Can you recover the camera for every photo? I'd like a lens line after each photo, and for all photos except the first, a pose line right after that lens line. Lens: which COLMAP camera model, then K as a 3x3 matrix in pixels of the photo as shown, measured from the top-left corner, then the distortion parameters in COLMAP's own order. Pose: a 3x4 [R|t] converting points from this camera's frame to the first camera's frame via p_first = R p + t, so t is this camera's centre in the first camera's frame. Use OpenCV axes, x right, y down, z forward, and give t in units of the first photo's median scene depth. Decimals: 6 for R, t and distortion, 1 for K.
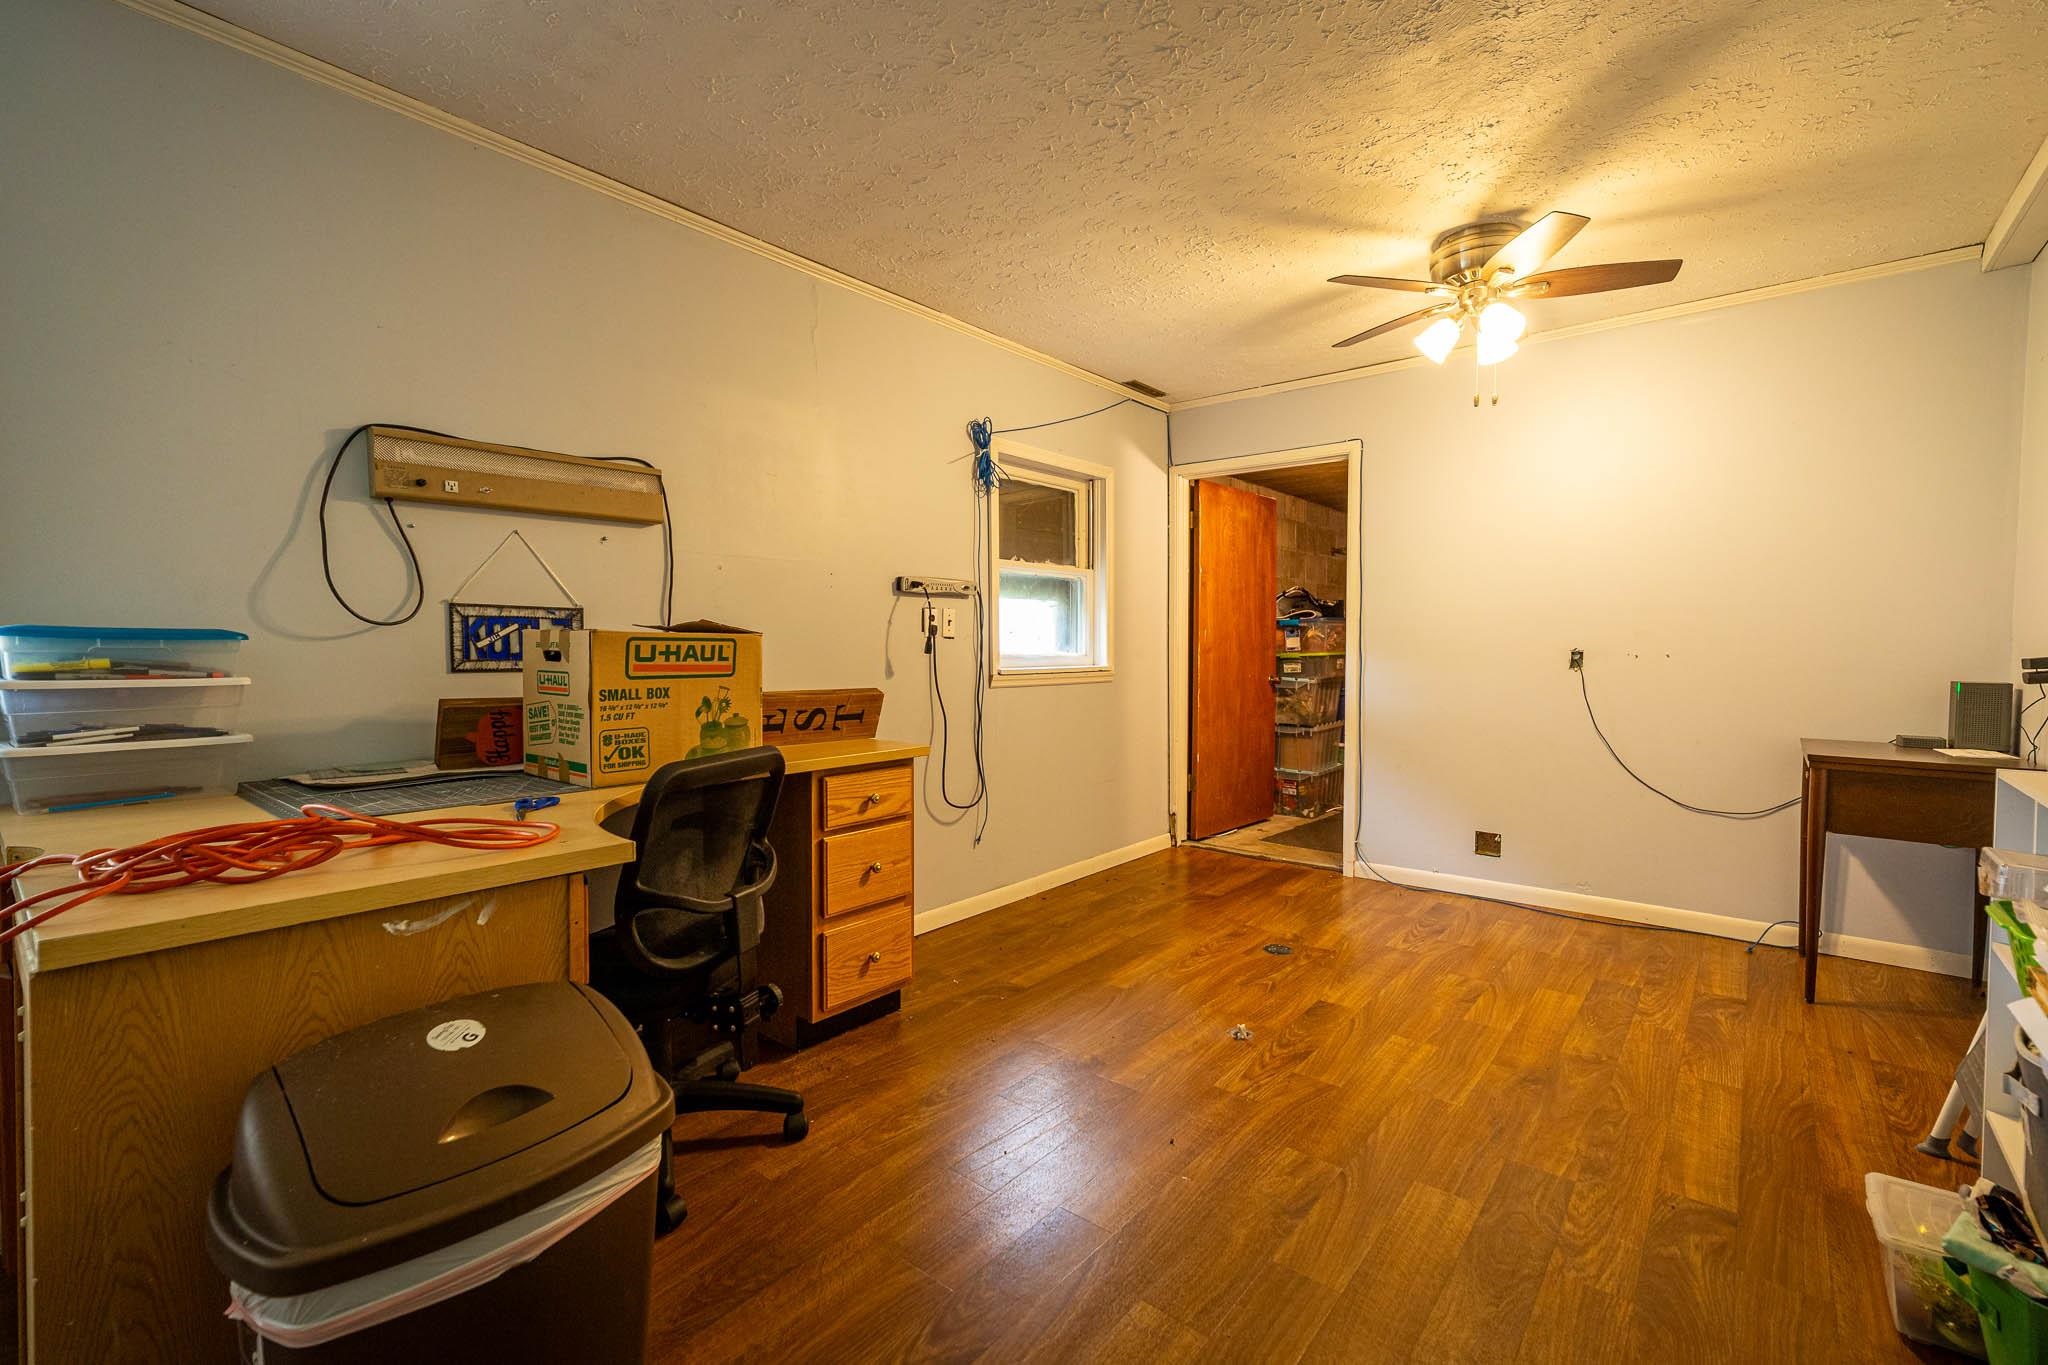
lens RADIAL K [[890.2, 0, 1017.5], [0, 890.2, 676.5], [0, 0, 1]] dist [0.000765, -0.000215]
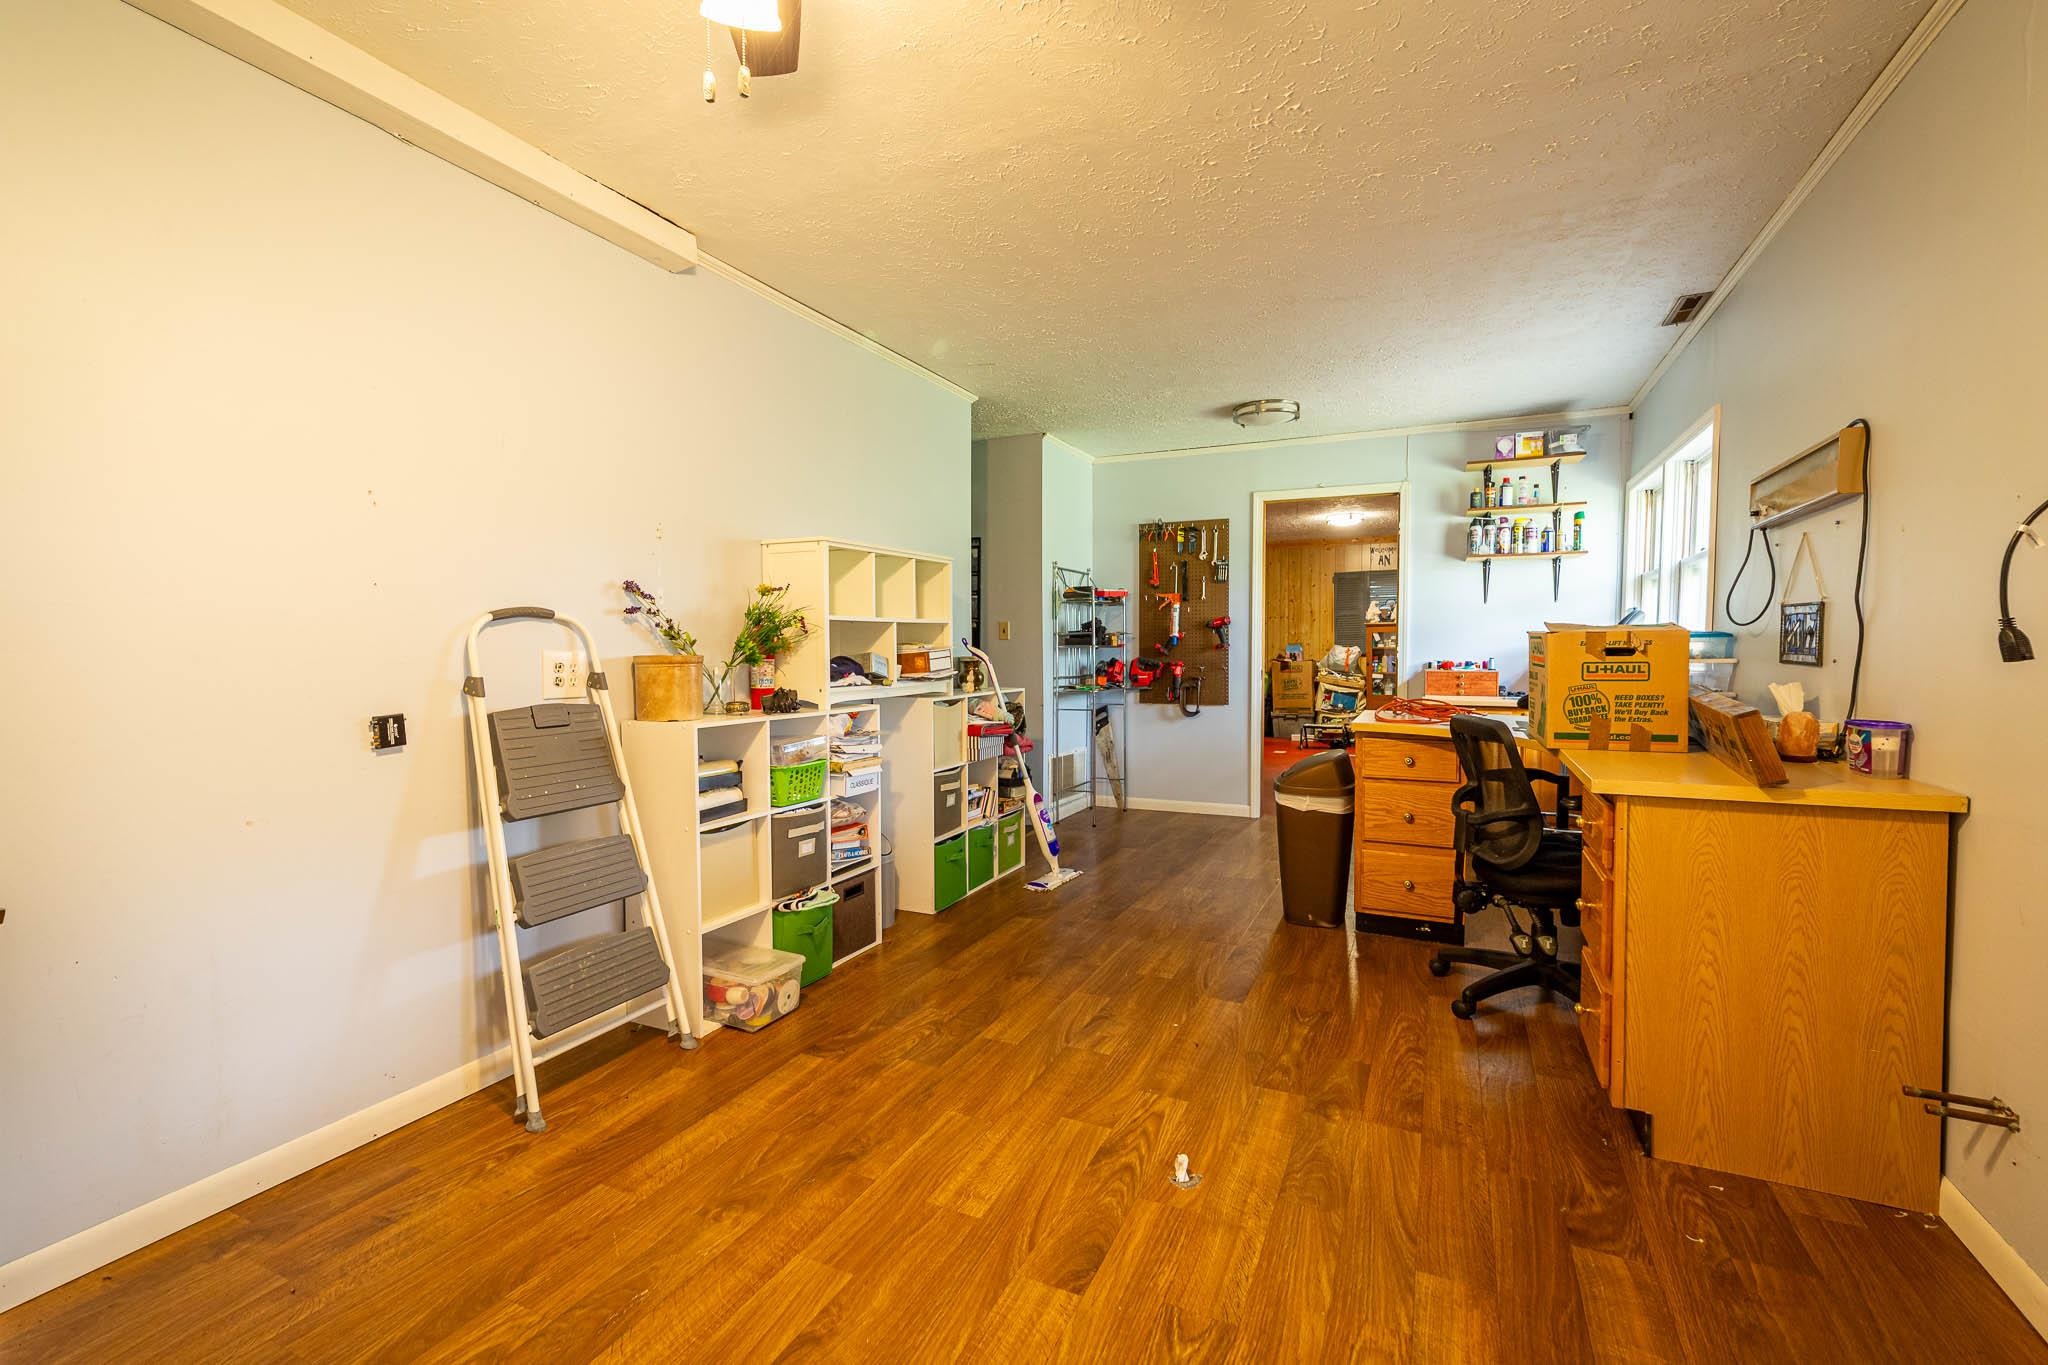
lens RADIAL K [[890.2, 0, 1022.7], [0, 890.2, 682.8], [0, 0, 1]] dist [0.000765, -0.000215]
pose [[-0.968353, 0.019929, -0.248787, 0.584907], [0.001422, 0.997231, 0.074349, -0.061219], [0.249580, 0.071642, -0.965700, 1.737868]]
